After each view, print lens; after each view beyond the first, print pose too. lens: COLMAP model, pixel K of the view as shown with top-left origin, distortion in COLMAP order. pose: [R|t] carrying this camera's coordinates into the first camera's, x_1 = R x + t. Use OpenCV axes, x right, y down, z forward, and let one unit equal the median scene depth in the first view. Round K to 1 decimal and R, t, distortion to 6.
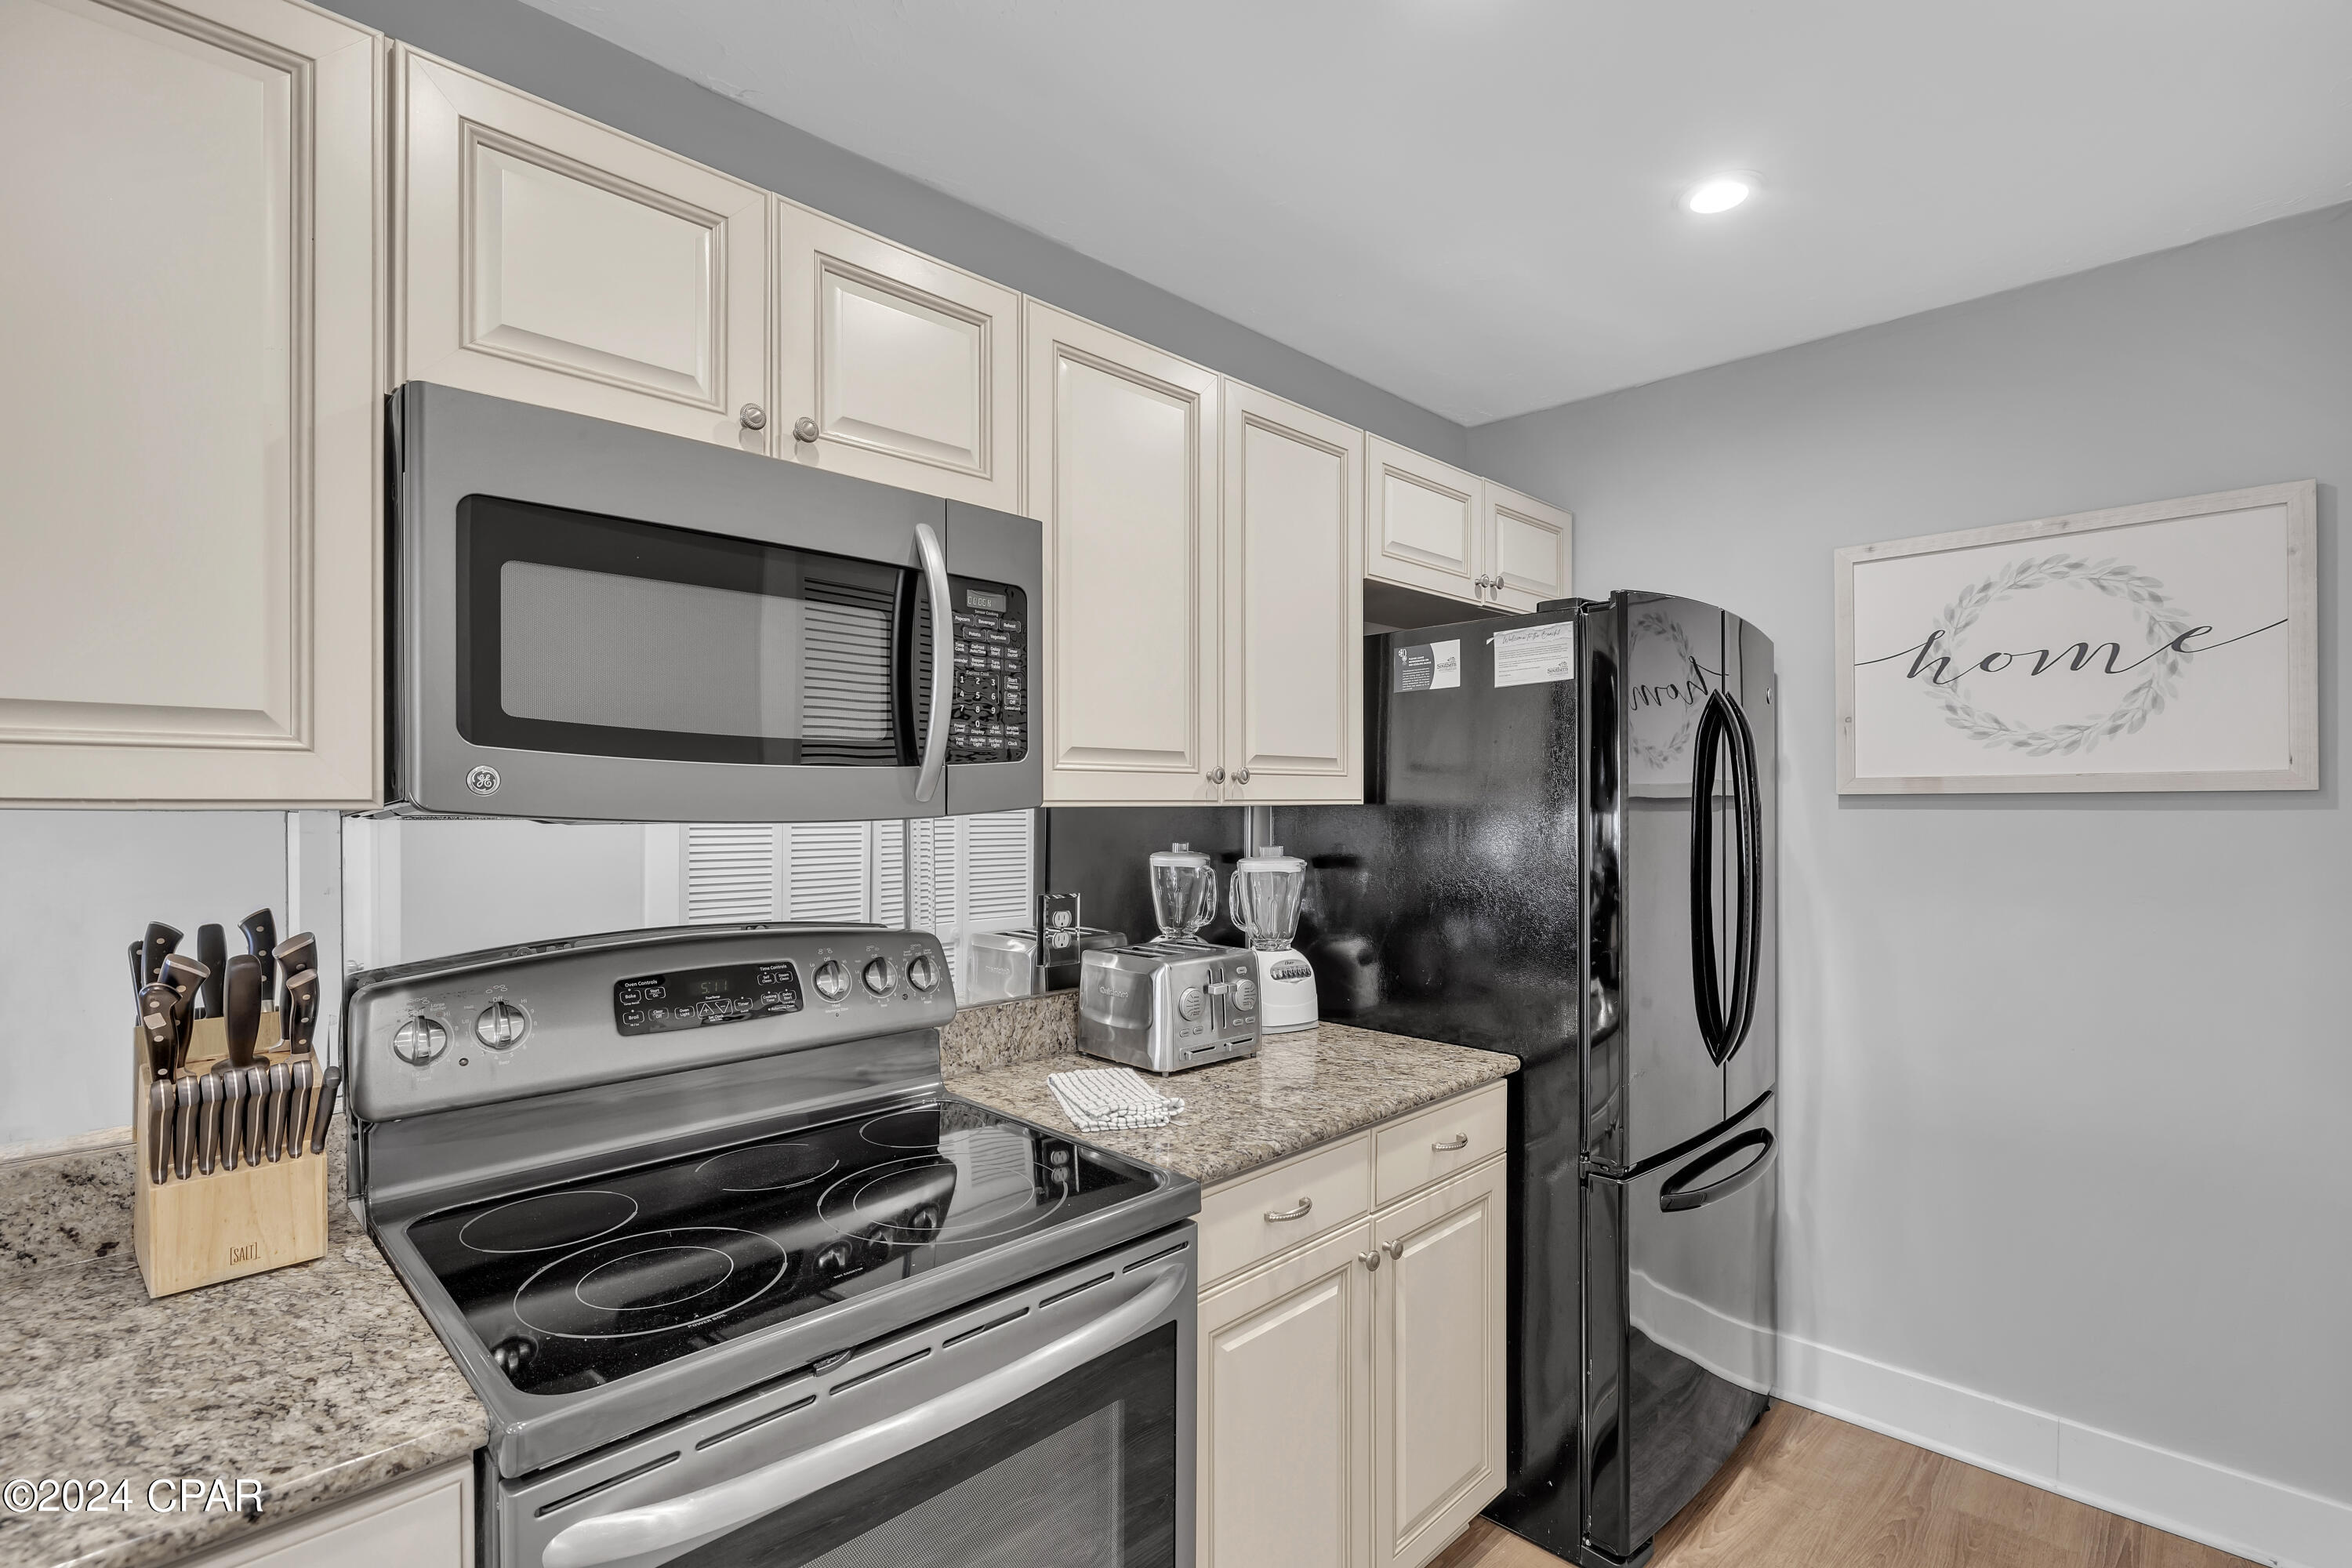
lens RADIAL K [[1100.0, 0, 1180.9], [0, 1100.0, 797.4], [0, 0, 1]] dist [-0.004904, -0.000153]
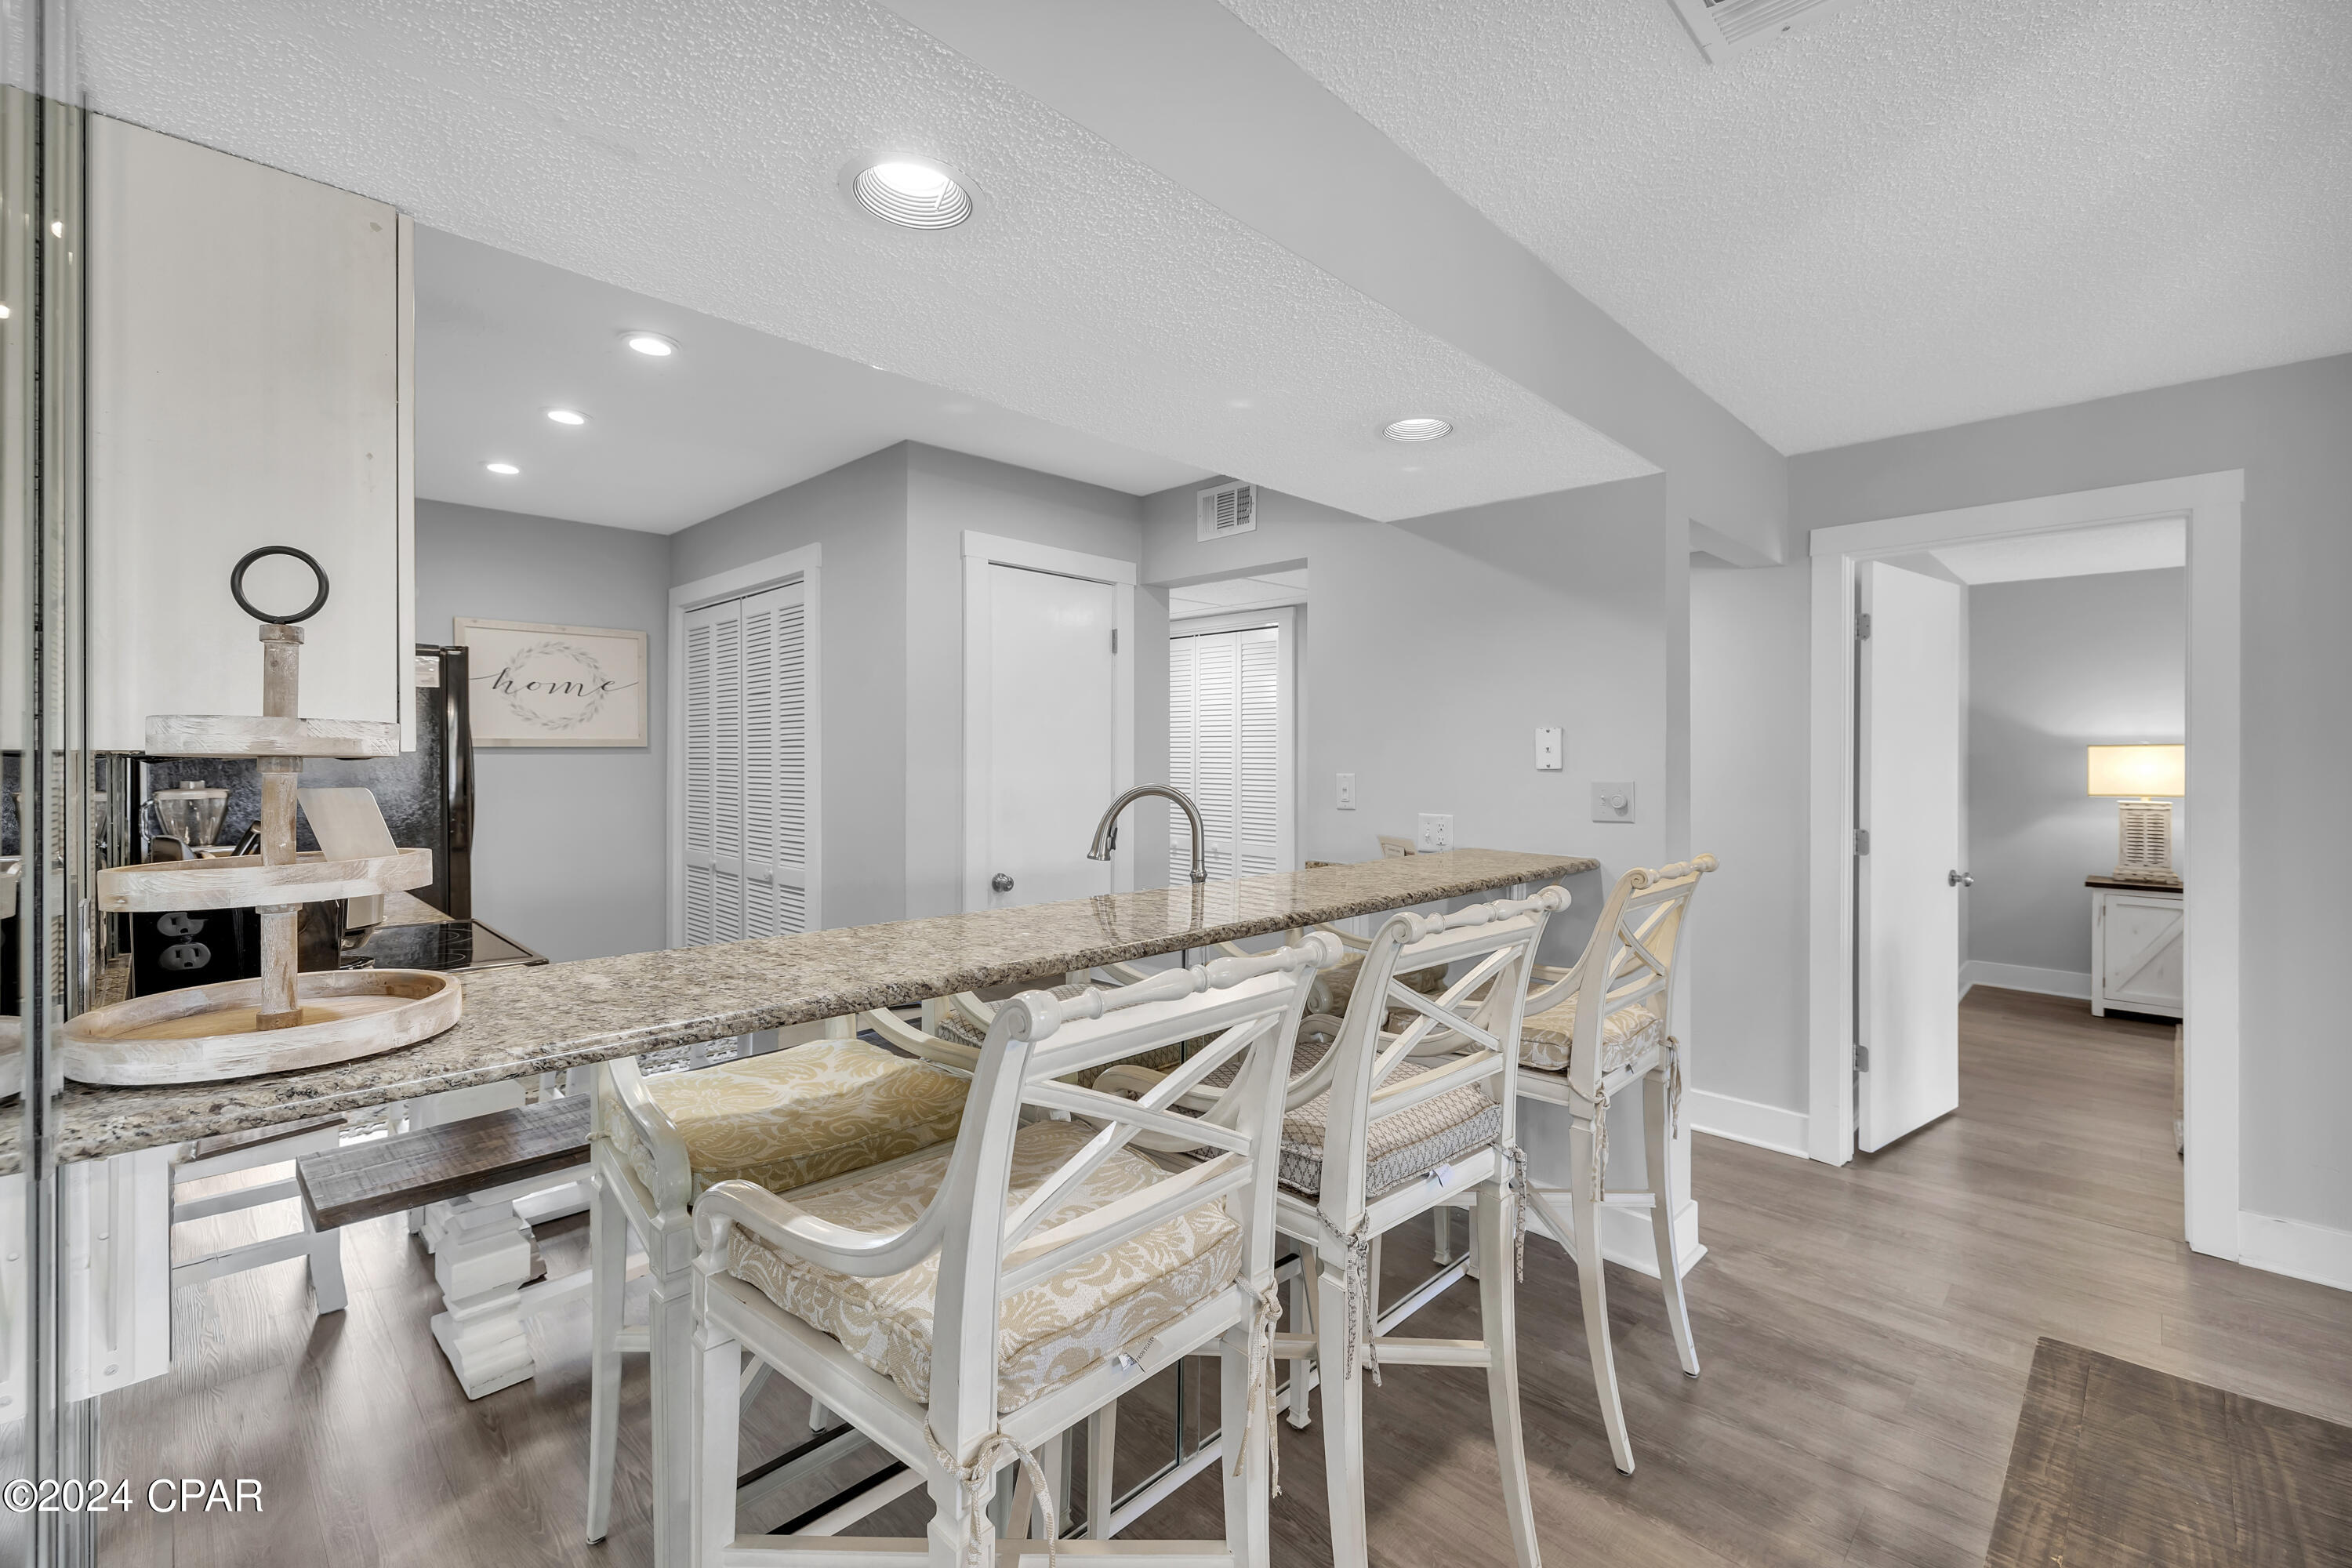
lens RADIAL K [[1004.2, 0, 1169.6], [0, 1004.2, 760.3], [0, 0, 1]] dist [-0.002048, -0.000116]
pose [[-0.002812, -0.008687, 0.999958, -1.845598], [-0.005333, 0.999948, 0.008672, -0.000306], [-0.999982, -0.005309, -0.002858, -0.374564]]
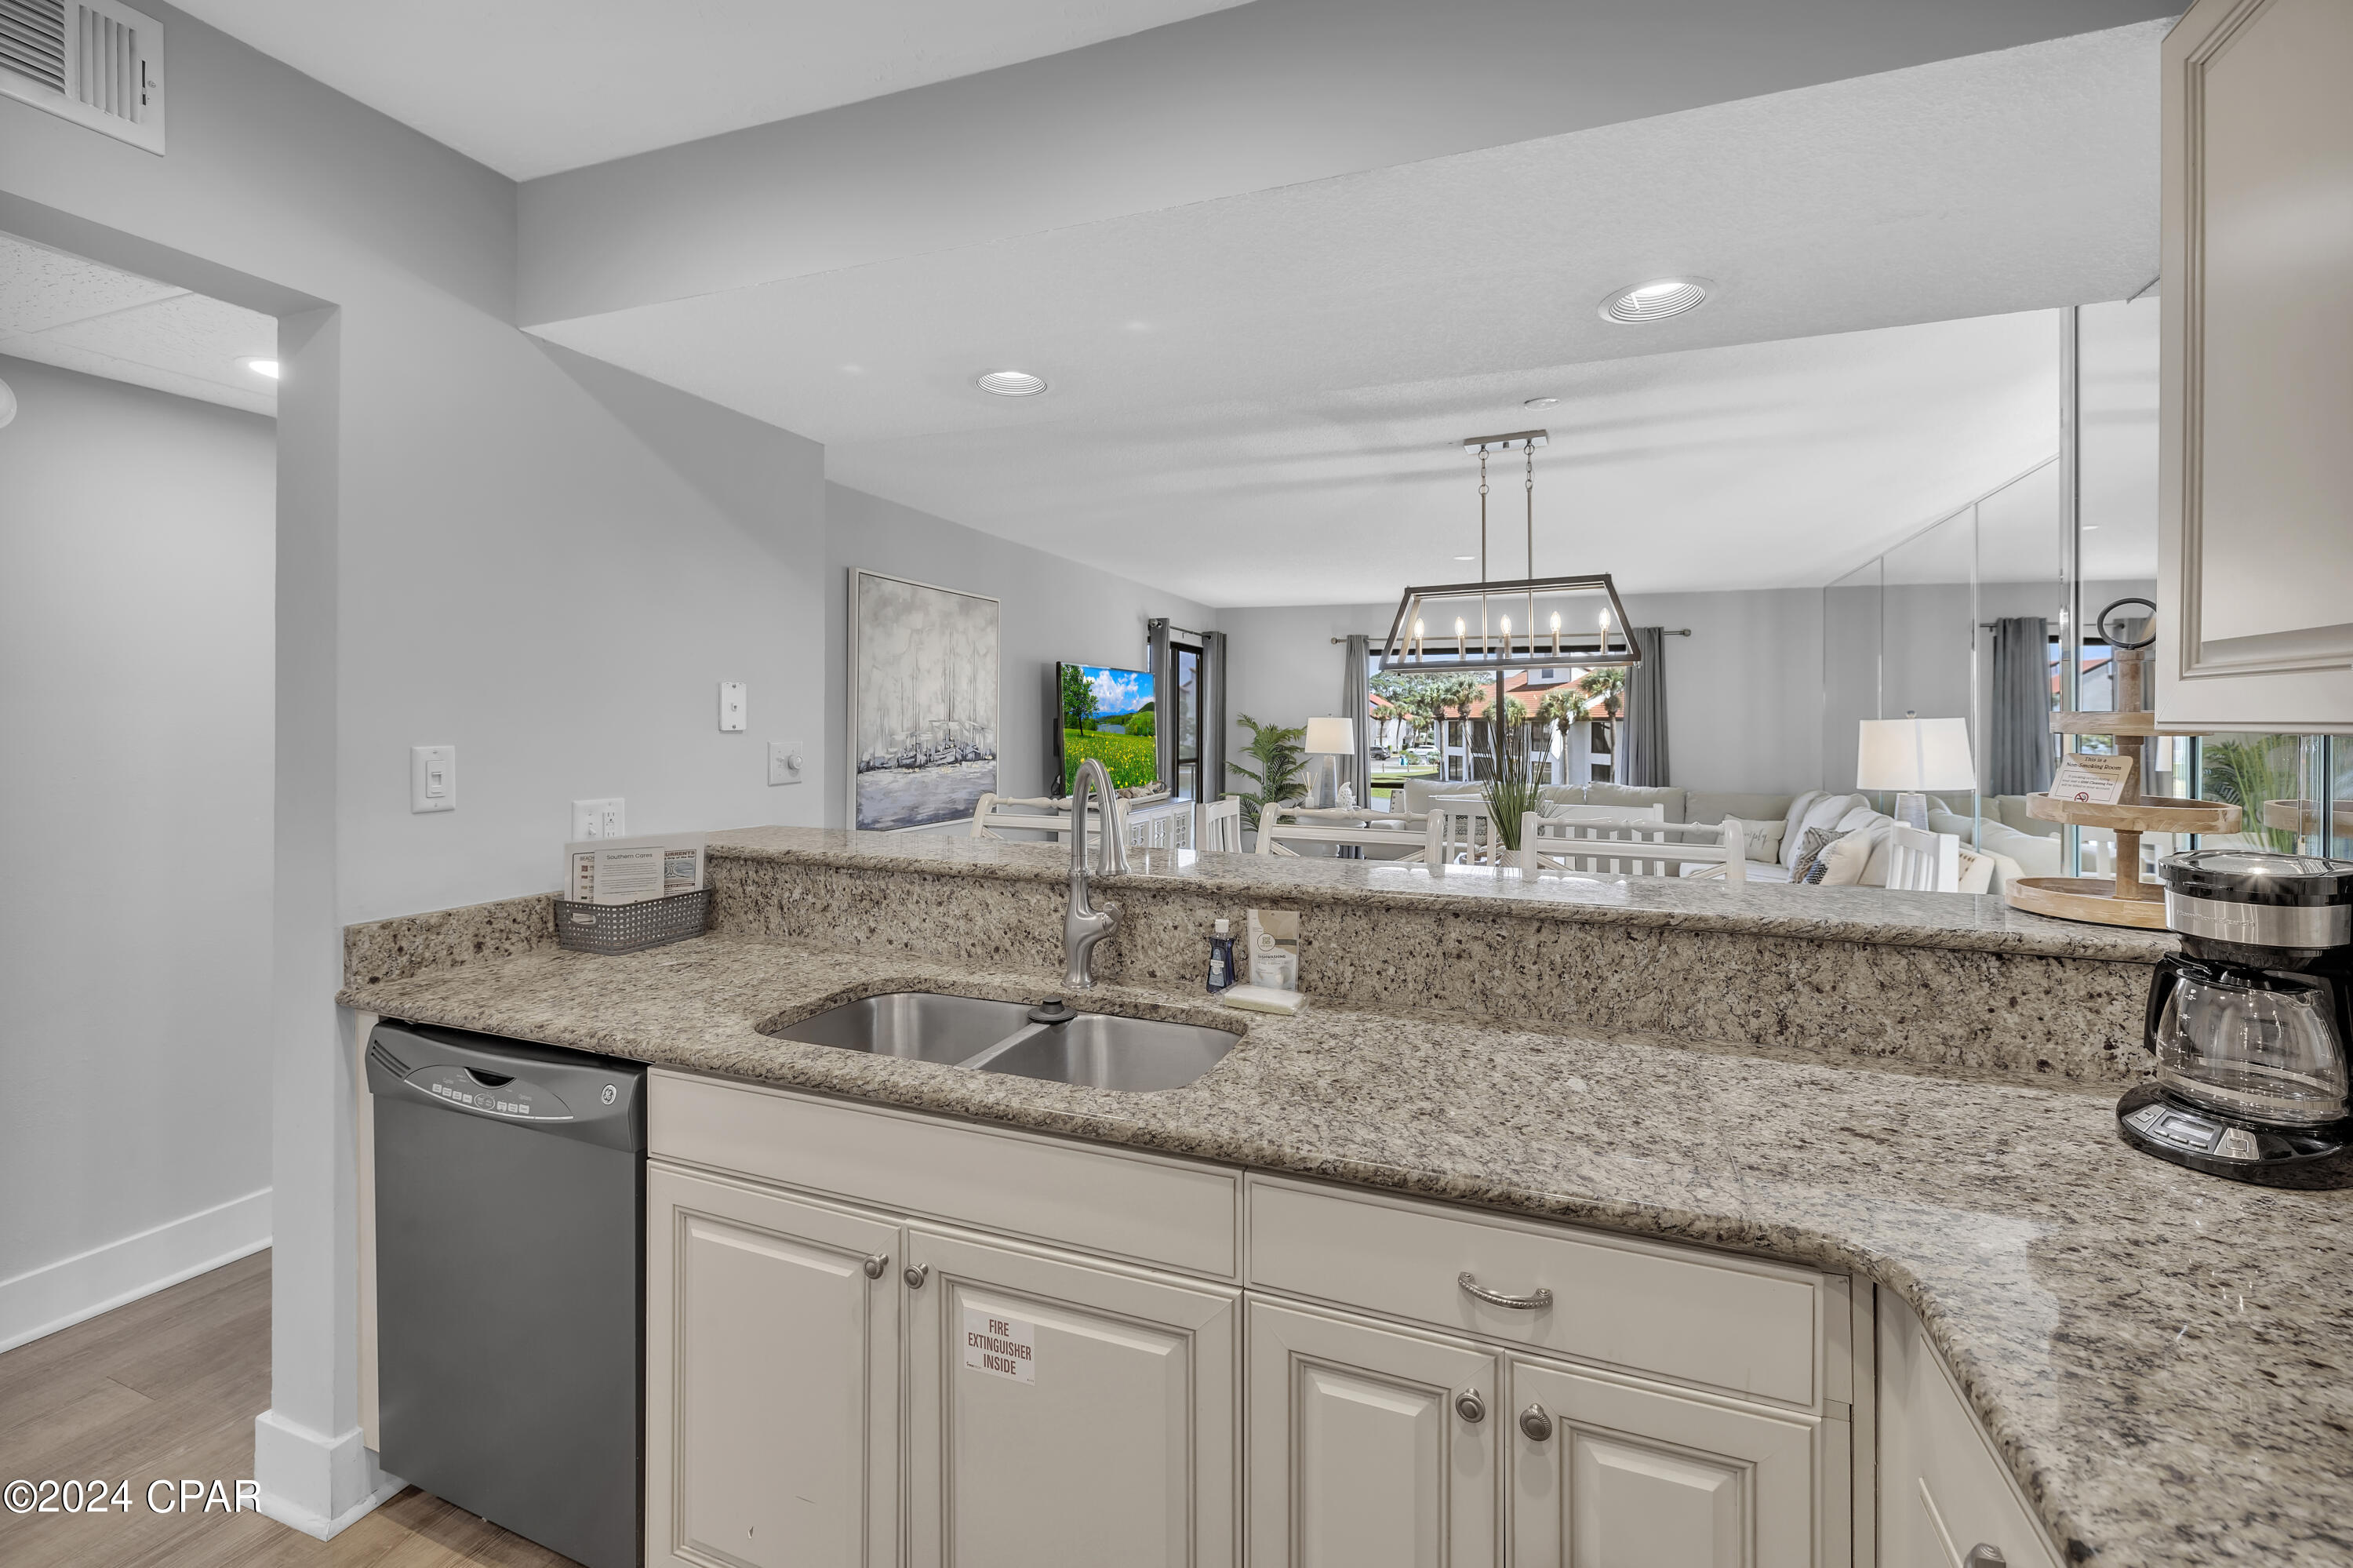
lens RADIAL K [[1015.0, 0, 1179.1], [0, 1015.0, 716.2], [0, 0, 1]] dist [0.000948, -0.000144]
pose [[-0.917502, -0.013266, -0.397509, 0.056045], [-0.012217, 0.999912, -0.005173, 0.006062], [0.397542, 0.000110, -0.917584, 0.722890]]
